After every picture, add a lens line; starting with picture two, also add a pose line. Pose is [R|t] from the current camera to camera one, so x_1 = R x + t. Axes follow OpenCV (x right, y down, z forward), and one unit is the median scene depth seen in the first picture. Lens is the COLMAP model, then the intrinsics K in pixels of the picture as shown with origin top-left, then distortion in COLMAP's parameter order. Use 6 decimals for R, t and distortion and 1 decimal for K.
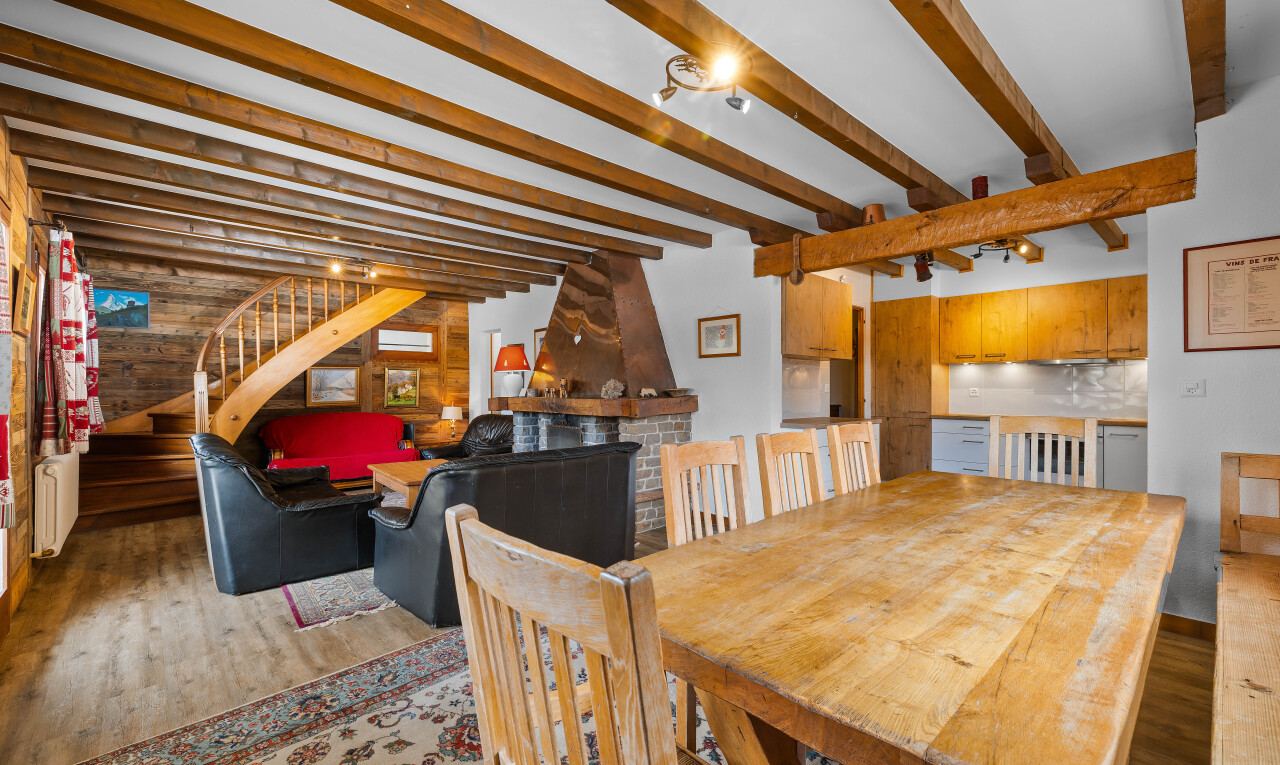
lens RADIAL K [[539.0, 0, 633.5], [0, 539.0, 387.7], [0, 0, 1]] dist [0.002046, 0.000002]
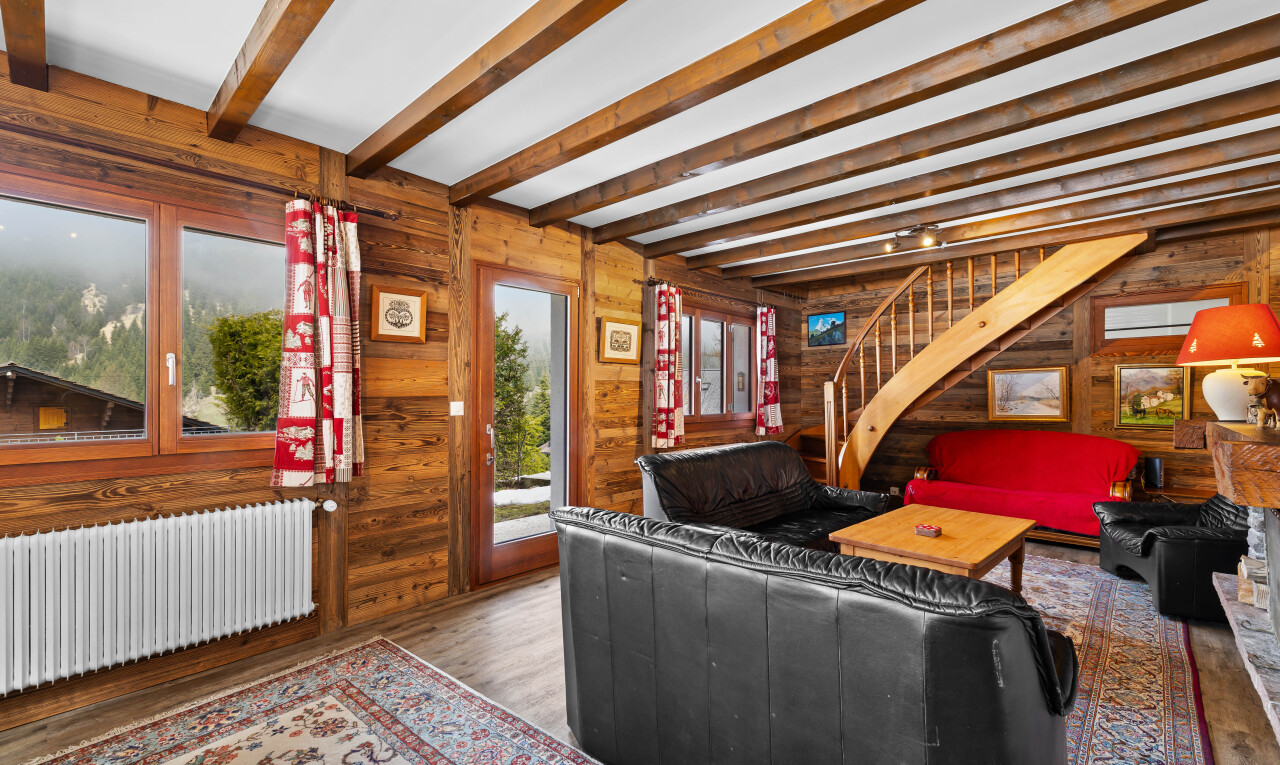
lens RADIAL K [[539.0, 0, 630.0], [0, 539.0, 392.8], [0, 0, 1]] dist [0.002046, 0.000002]
pose [[0.076302, -0.004349, -0.997075, 0.193972], [0.003194, 0.999986, -0.004118, -0.005747], [0.997080, -0.002871, 0.076315, 0.517481]]
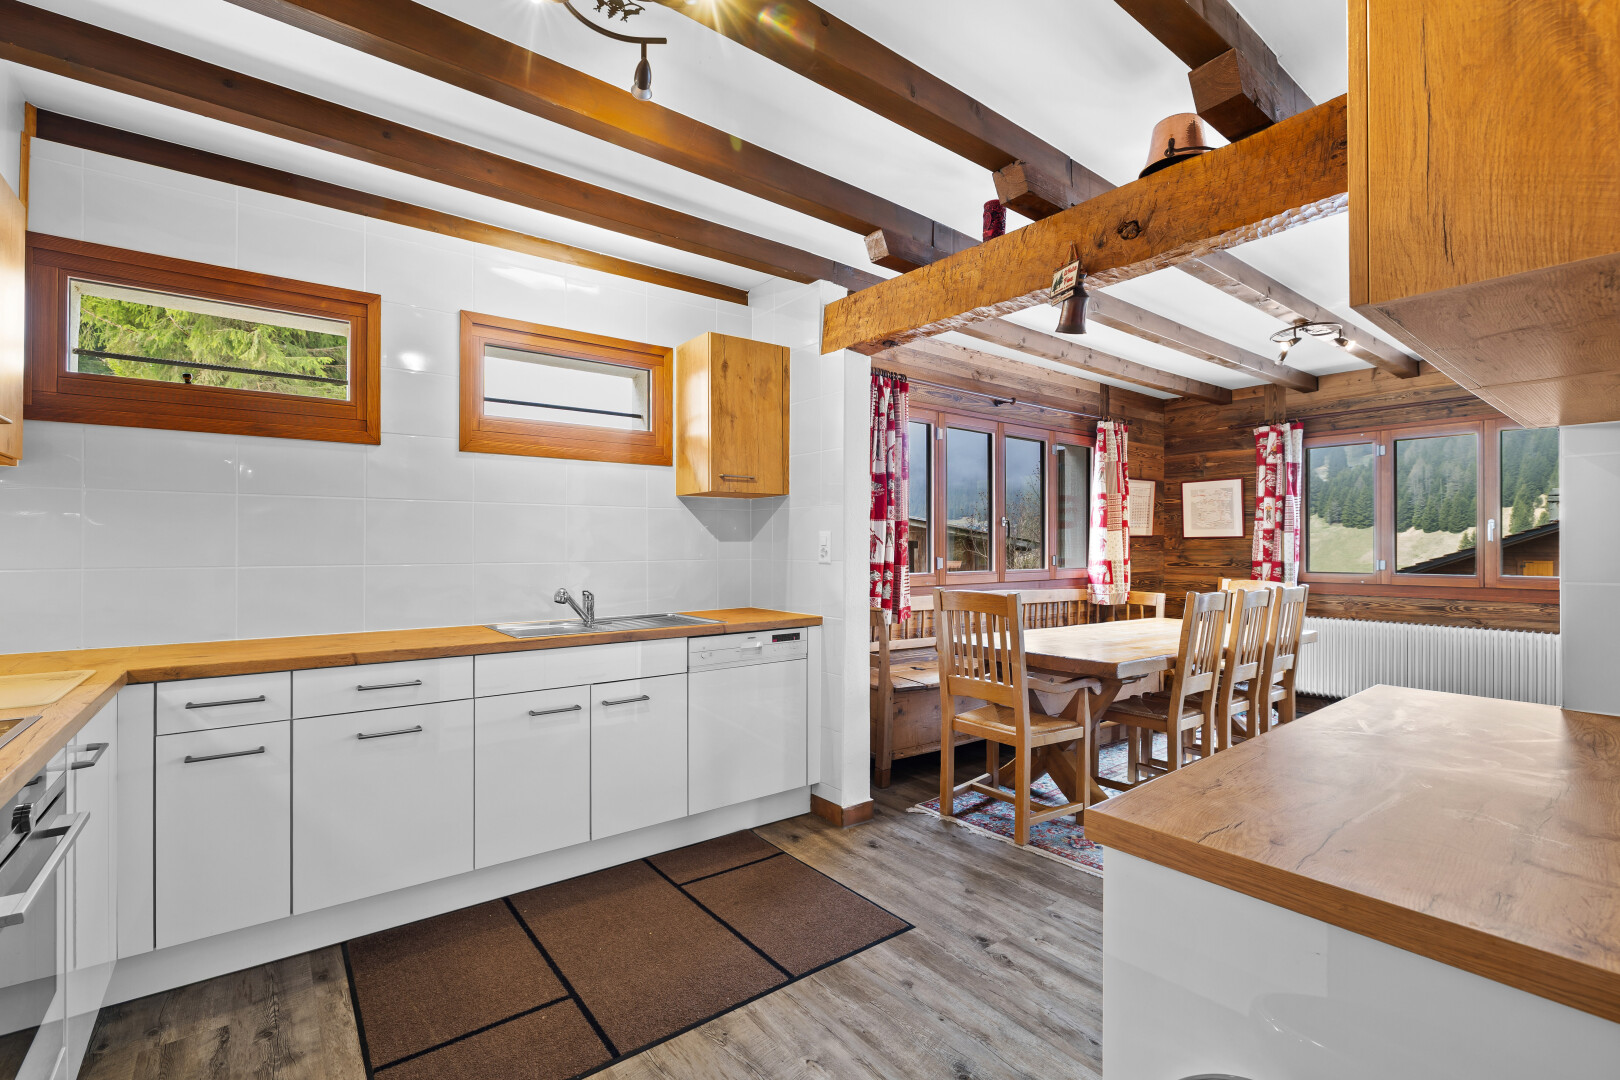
lens RADIAL K [[715.5, 0, 806.1], [0, 715.5, 547.7], [0, 0, 1]] dist [-0.002225, -0.000072]
pose [[-0.996676, -0.000350, 0.081472, 0.483895], [-0.000328, 1.000000, 0.000280, -0.006738], [-0.081472, 0.000252, -0.996676, 1.111960]]
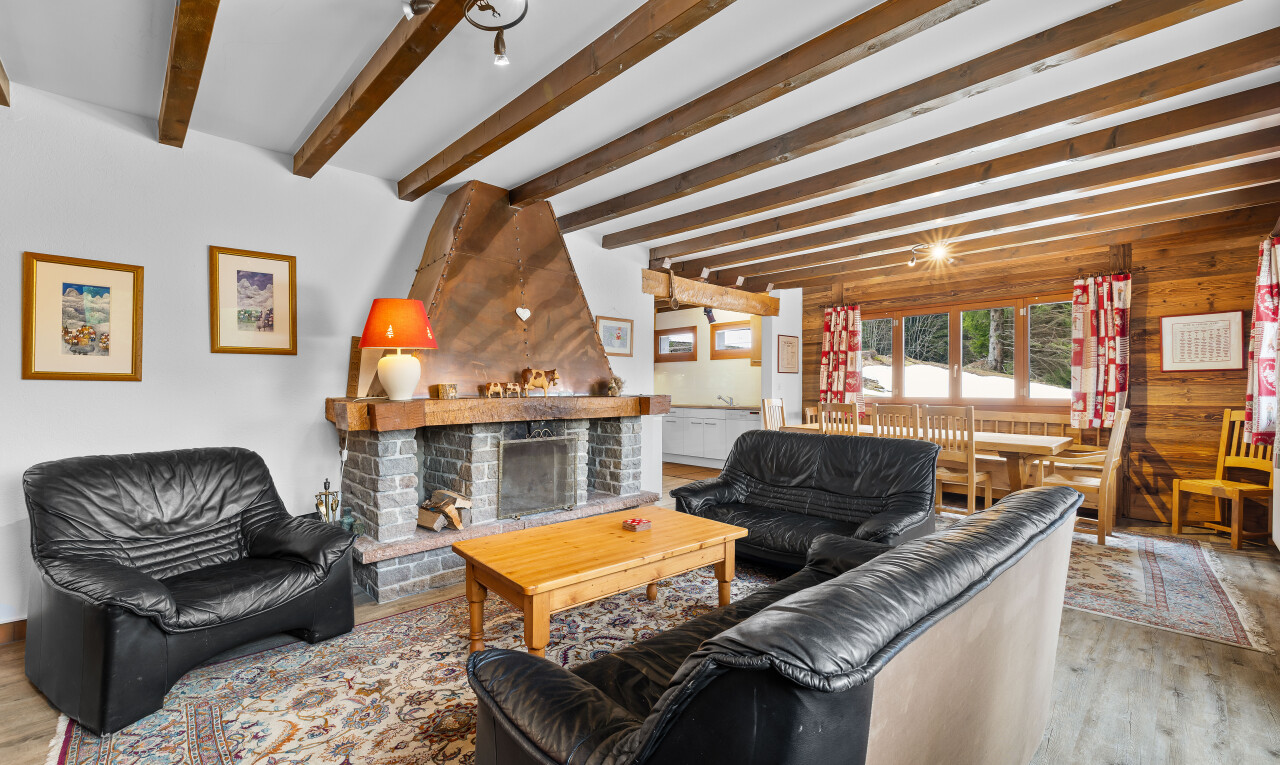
lens RADIAL K [[539.0, 0, 629.5], [0, 539.0, 389.1], [0, 0, 1]] dist [0.002046, 0.000002]
pose [[-0.020699, -0.001664, 0.999784, -0.796097], [-0.003005, 0.999994, 0.001603, 0.006110], [-0.999781, -0.002971, -0.020704, 0.866551]]
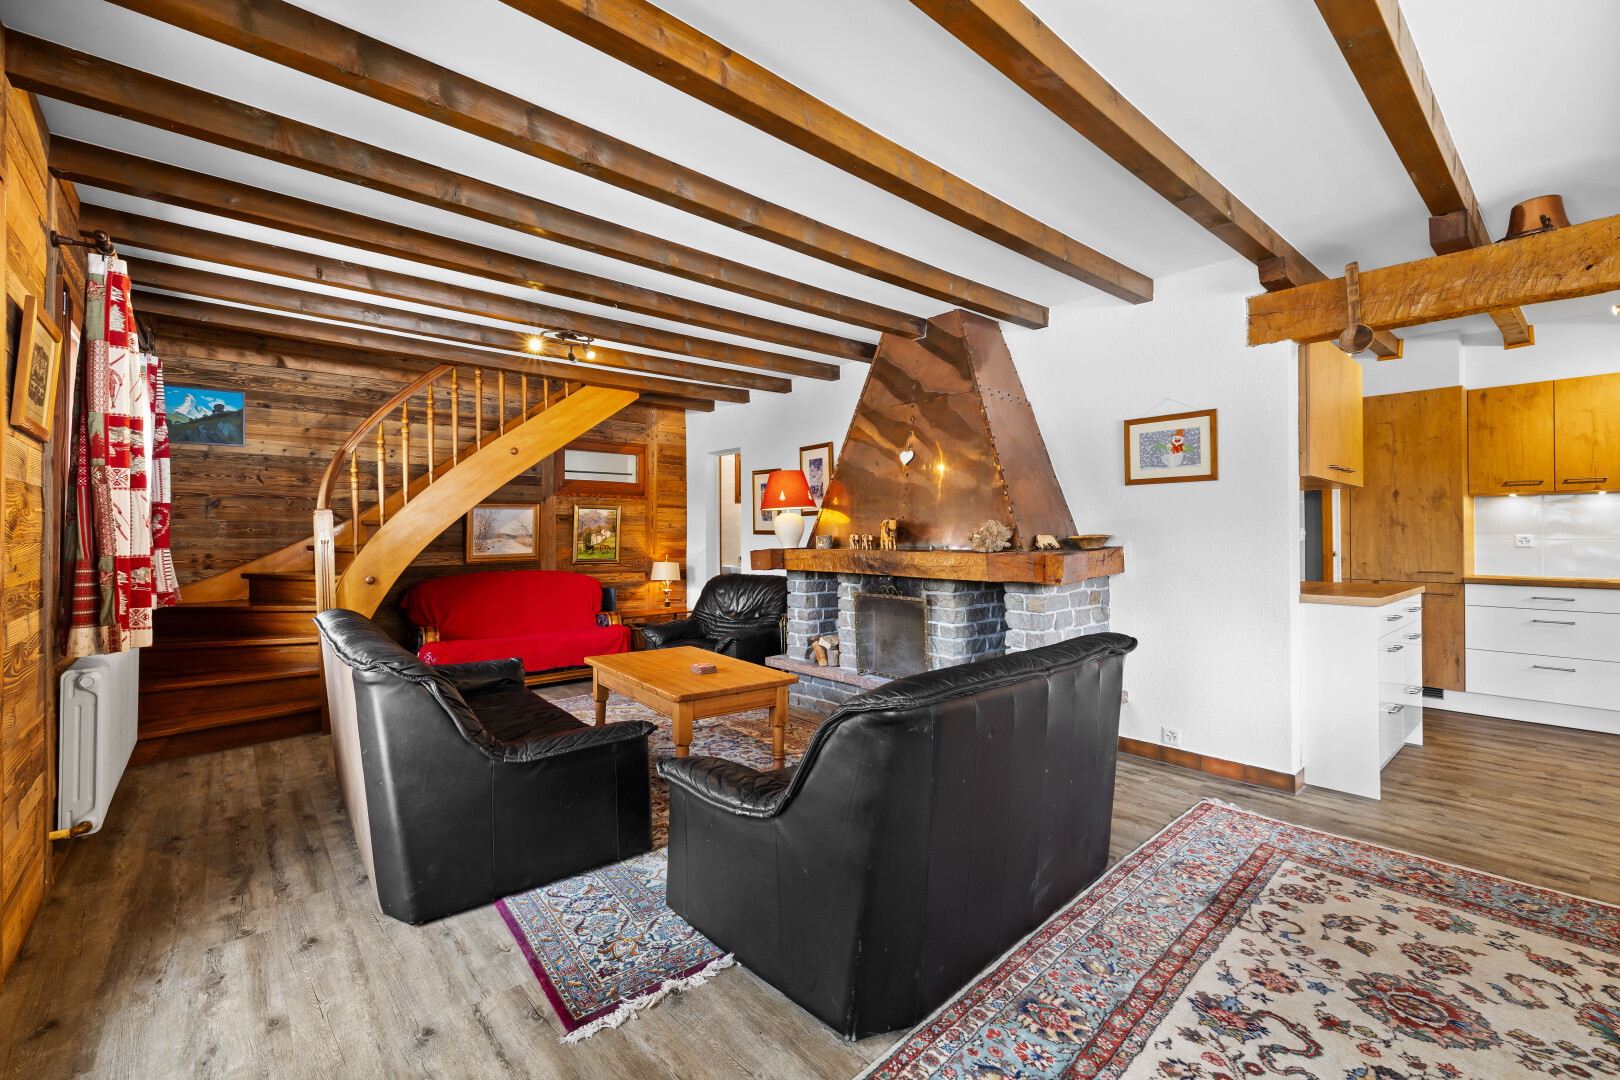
lens RADIAL K [[680.2, 0, 800.5], [0, 680.2, 529.8], [0, 0, 1]] dist [0.002188, -0.000518]
pose [[0.999385, -0.001168, -0.035033, -0.197075], [0.000919, 0.999974, -0.007125, 0.000475], [0.035040, 0.007089, 0.999361, 0.200166]]
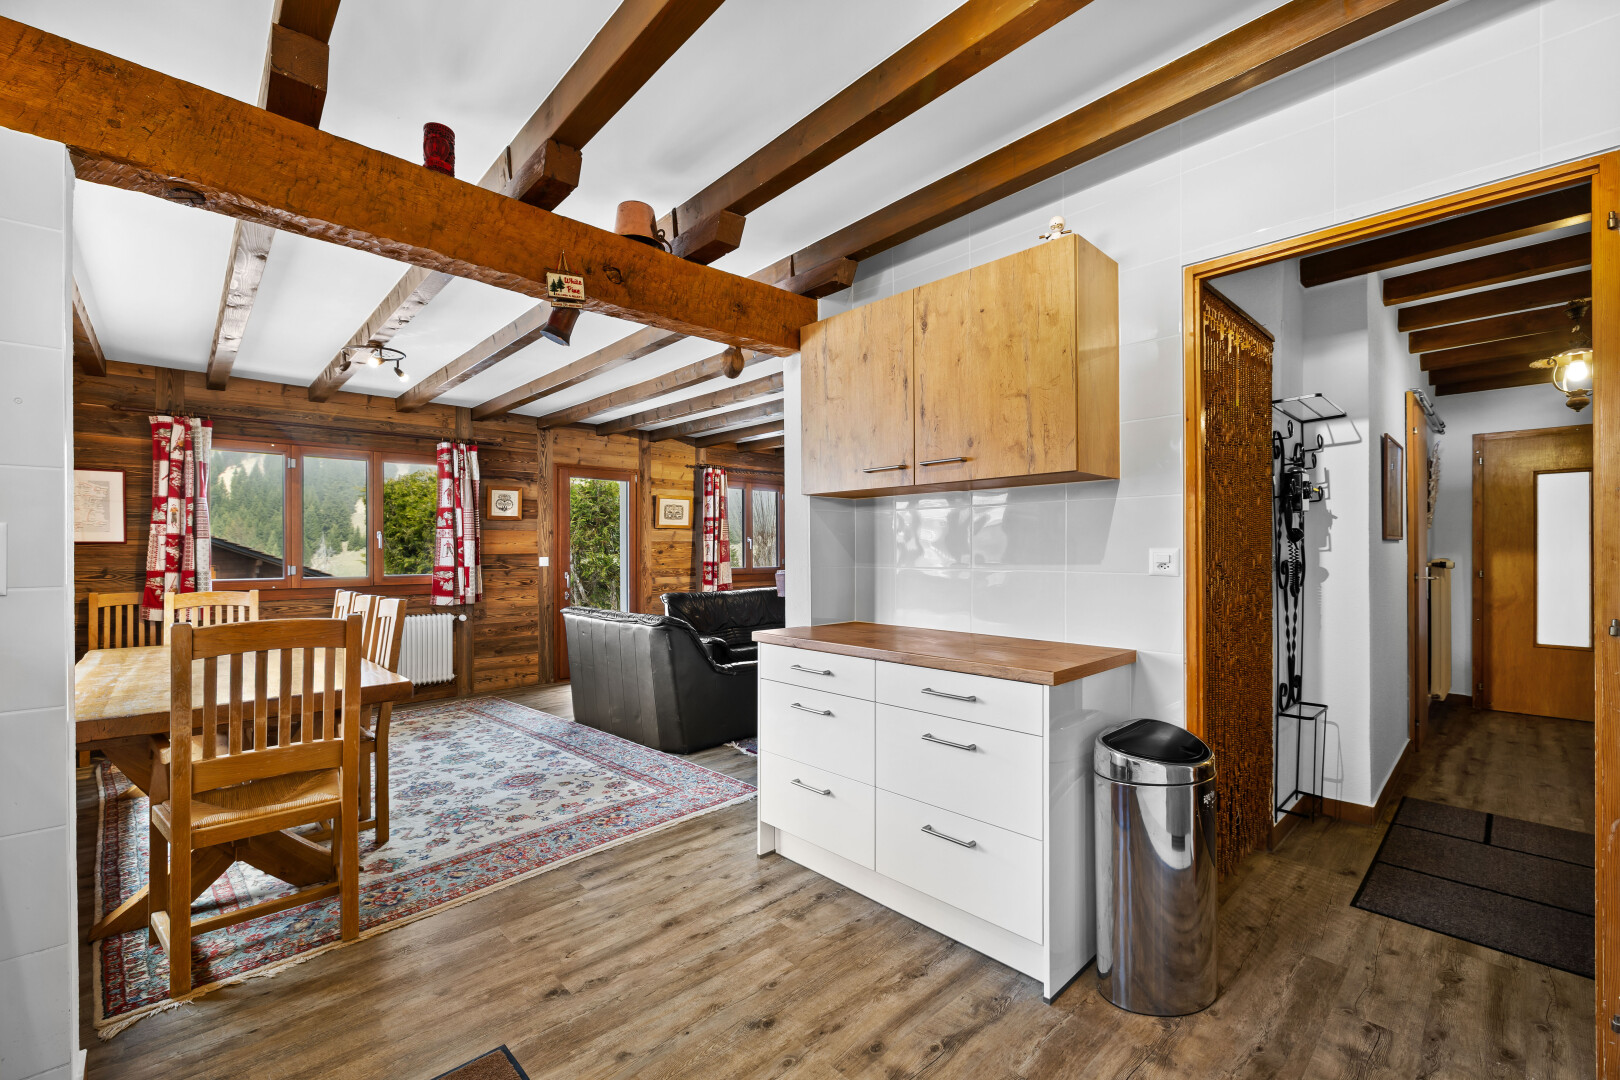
lens RADIAL K [[680.2, 0, 796.1], [0, 680.2, 550.8], [0, 0, 1]] dist [0.002188, -0.000518]
pose [[0.005909, 0.000016, -0.999983, 0.773797], [0.006298, 0.999980, 0.000053, -0.007161], [0.999963, -0.006298, 0.005908, 0.809969]]
